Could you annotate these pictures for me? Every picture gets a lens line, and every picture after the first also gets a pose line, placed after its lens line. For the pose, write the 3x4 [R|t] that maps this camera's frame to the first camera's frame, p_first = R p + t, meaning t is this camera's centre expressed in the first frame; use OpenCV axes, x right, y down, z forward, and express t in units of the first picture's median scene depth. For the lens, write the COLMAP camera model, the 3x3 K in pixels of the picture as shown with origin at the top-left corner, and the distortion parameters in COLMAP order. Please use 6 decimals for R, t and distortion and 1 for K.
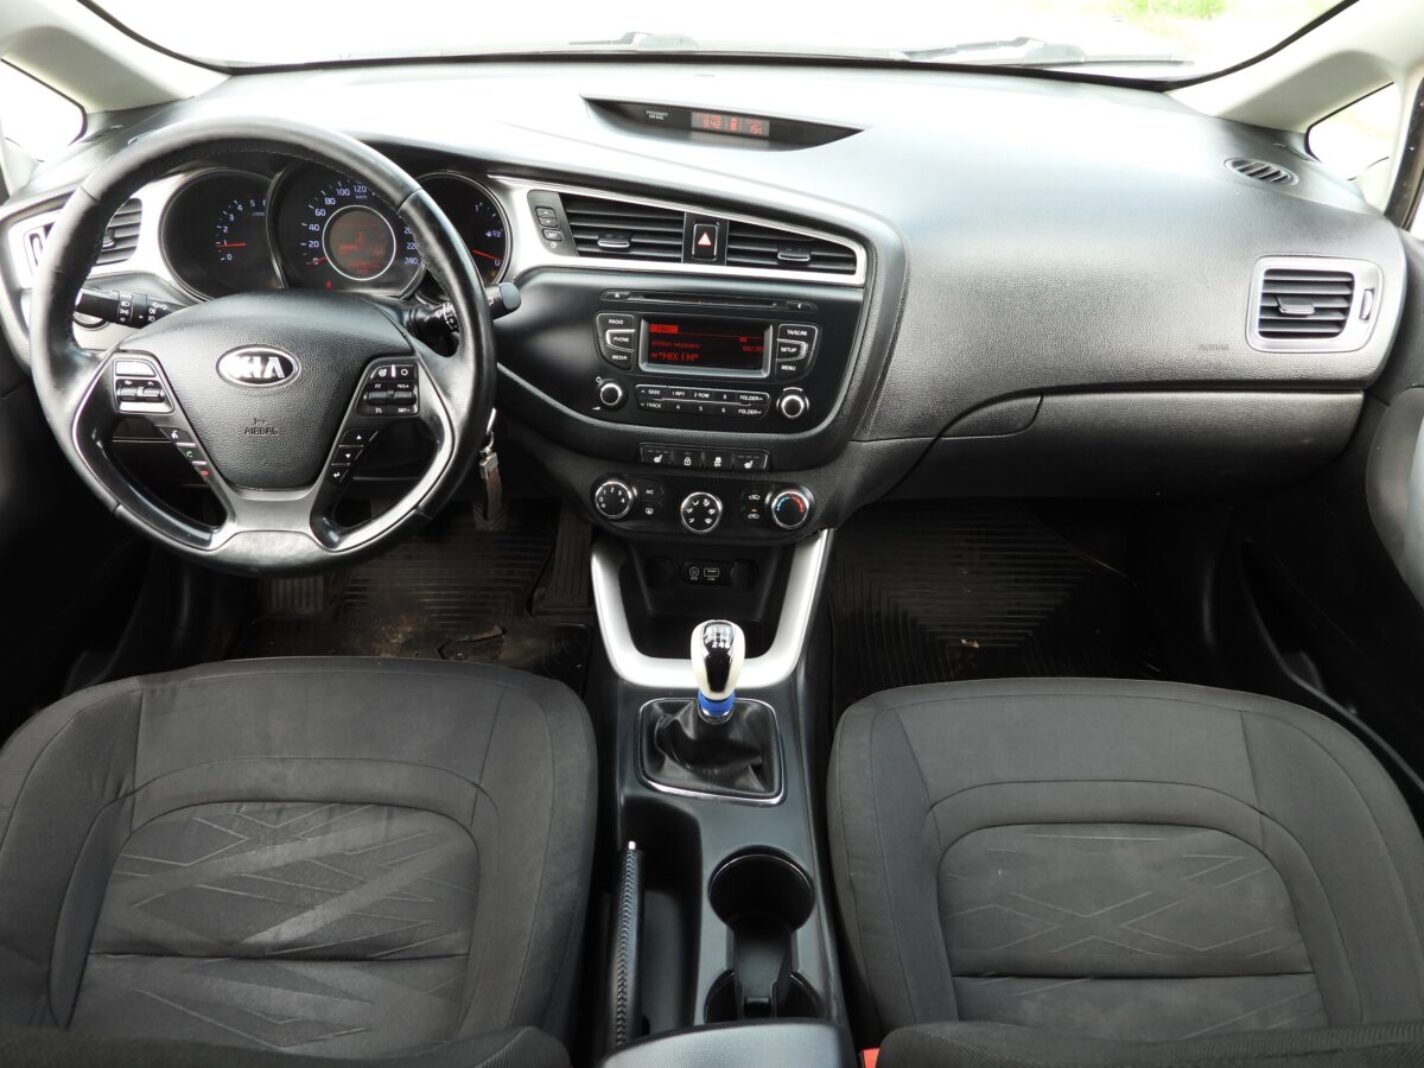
lens RADIAL K [[1041.9, 0, 712.0], [0, 1041.9, 534.0], [0, 0, 1]] dist [-0.013026, -0.000118]
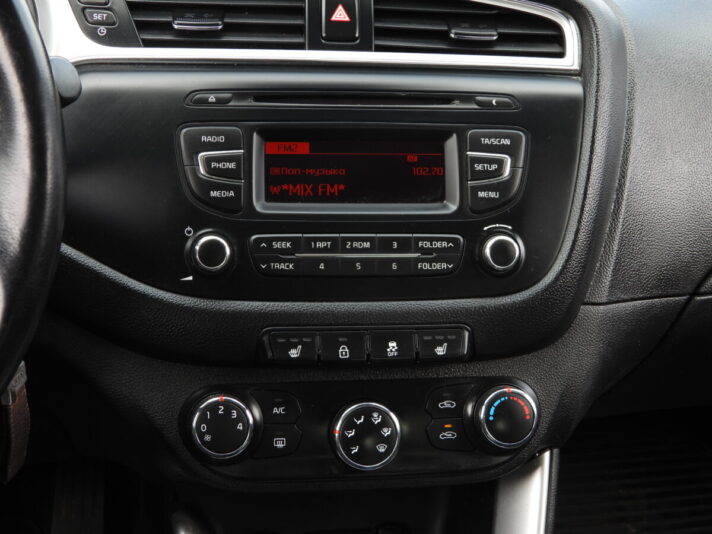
lens RADIAL K [[1235.6, 0, 356.0], [0, 1235.6, 267.0], [0, 0, 1]] dist [-0.050370, 0.000953]
pose [[0.978460, -0.059316, 0.197729, -0.159250], [0.103081, 0.970257, -0.219032, 0.042529], [-0.178856, 0.234696, 0.955473, 0.292544]]
